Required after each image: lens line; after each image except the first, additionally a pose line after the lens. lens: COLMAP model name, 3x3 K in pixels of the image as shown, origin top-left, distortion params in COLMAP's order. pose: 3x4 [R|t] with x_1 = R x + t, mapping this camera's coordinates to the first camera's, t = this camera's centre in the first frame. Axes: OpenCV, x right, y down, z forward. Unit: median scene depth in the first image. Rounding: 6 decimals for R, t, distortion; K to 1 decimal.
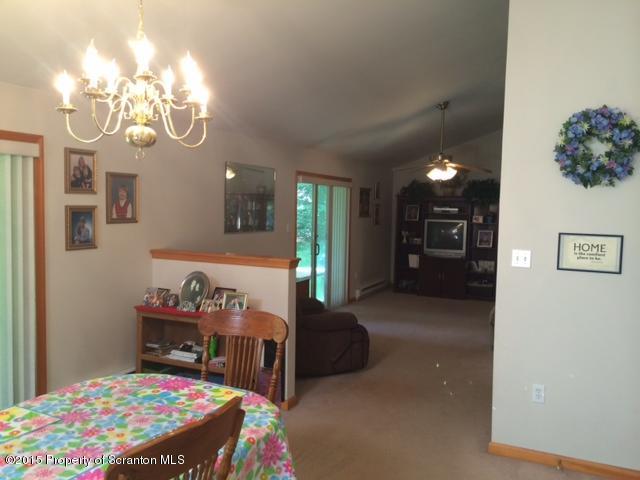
lens RADIAL K [[547.7, 0, 321.3], [0, 547.7, 242.4], [0, 0, 1]] dist [0.074389, -0.094959]
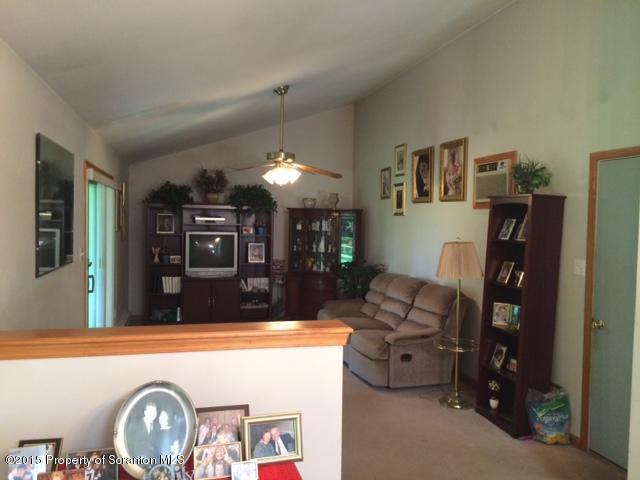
lens RADIAL K [[547.7, 0, 320.2], [0, 547.7, 237.0], [0, 0, 1]] dist [0.074389, -0.094959]
pose [[0.765933, -0.028718, 0.642278, -0.179416], [0.040887, 0.999155, -0.004083, -0.023459], [-0.641619, 0.029389, 0.766461, 0.264852]]
